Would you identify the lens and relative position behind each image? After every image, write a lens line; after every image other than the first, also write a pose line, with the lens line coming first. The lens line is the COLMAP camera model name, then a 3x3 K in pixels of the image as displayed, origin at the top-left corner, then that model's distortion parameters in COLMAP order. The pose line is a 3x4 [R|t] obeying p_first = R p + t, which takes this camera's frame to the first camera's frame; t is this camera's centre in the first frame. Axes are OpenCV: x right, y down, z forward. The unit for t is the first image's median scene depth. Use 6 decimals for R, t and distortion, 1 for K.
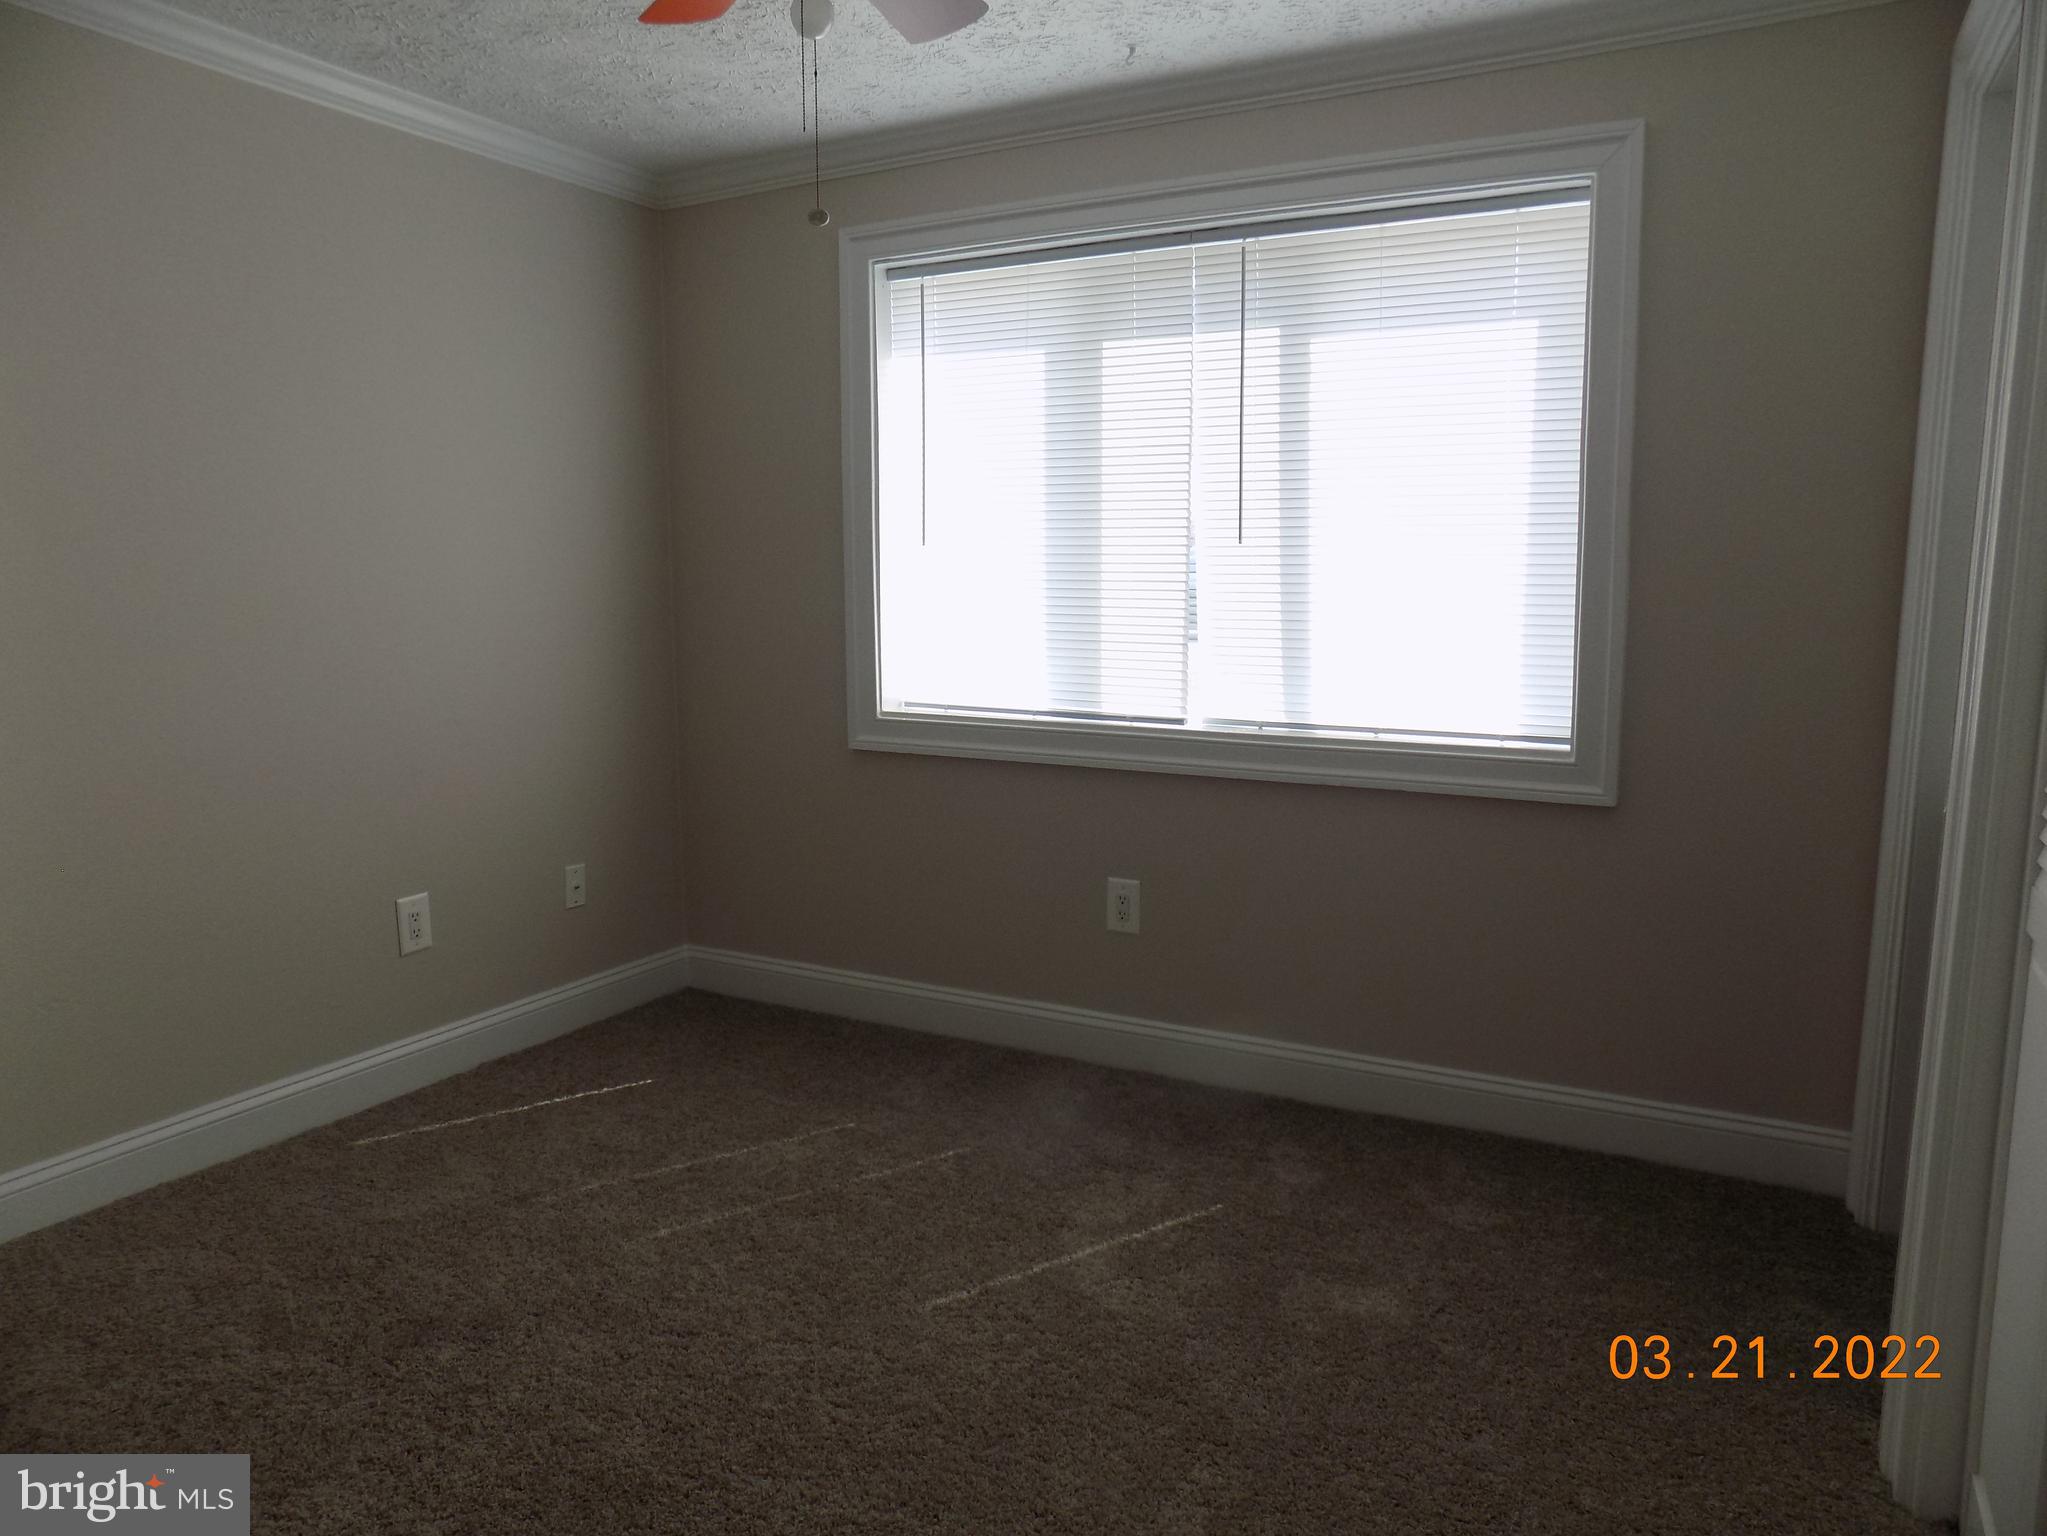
lens RADIAL K [[1374.6, 0, 1028.5], [0, 1374.6, 760.7], [0, 0, 1]] dist [-0.080110, 0.076115]
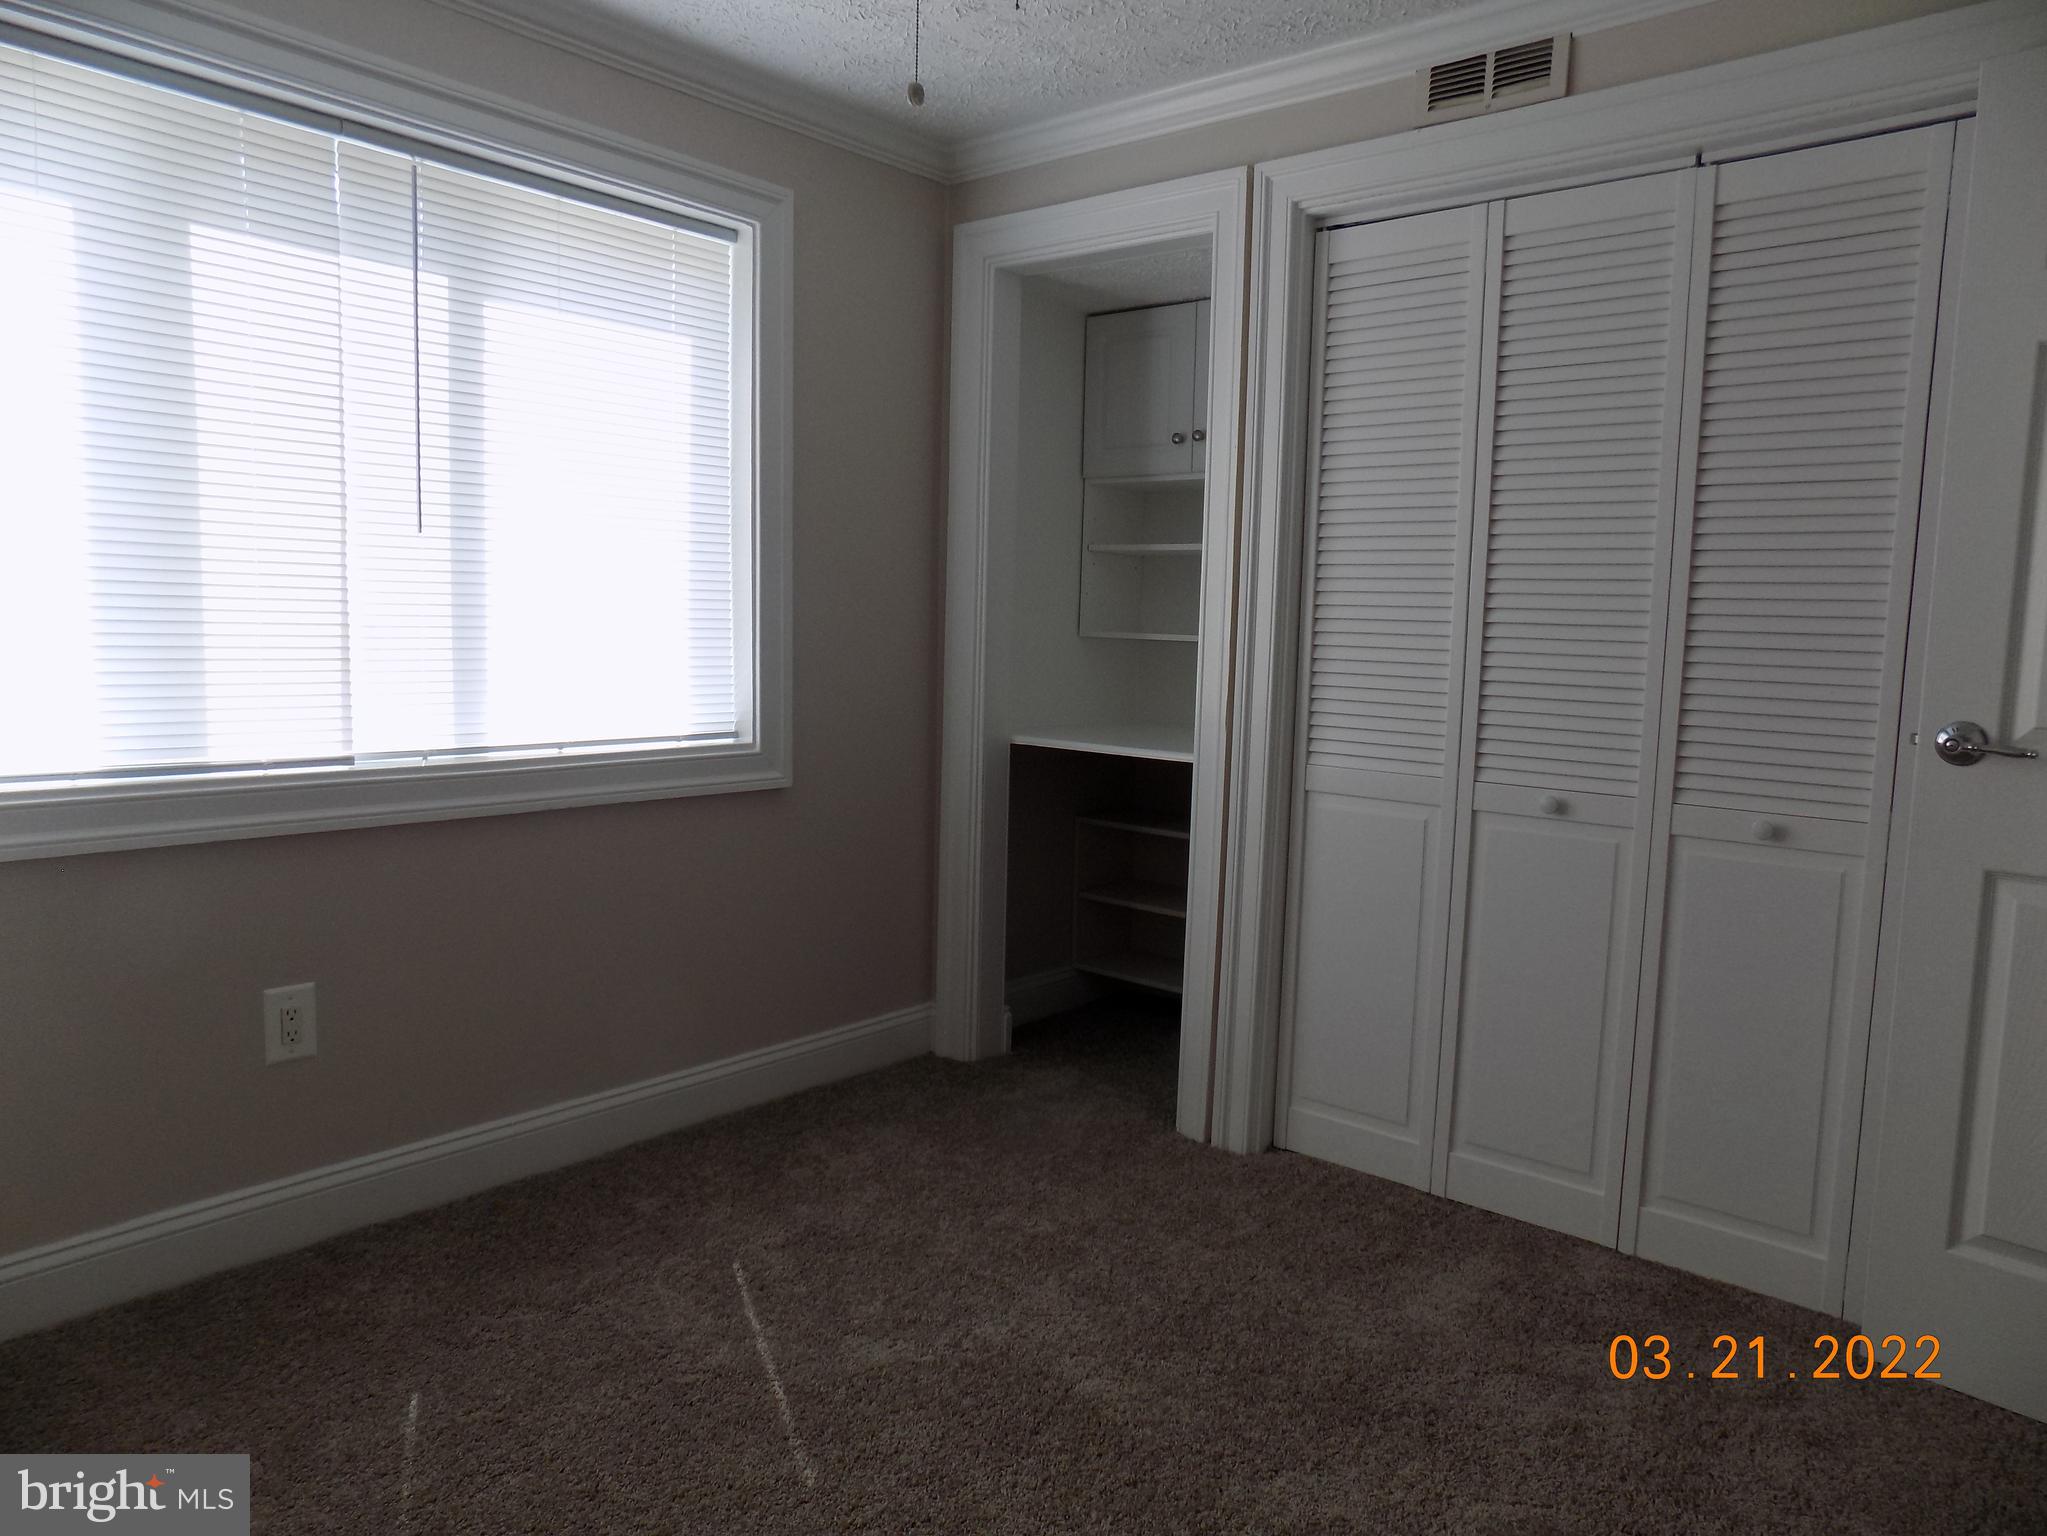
lens RADIAL K [[1374.6, 0, 1028.5], [0, 1374.6, 760.7], [0, 0, 1]] dist [-0.080110, 0.076115]
pose [[0.213291, -0.094296, 0.972427, -0.568160], [0.110618, 0.991262, 0.071860, -0.042609], [-0.970706, 0.092241, 0.221858, 0.488499]]
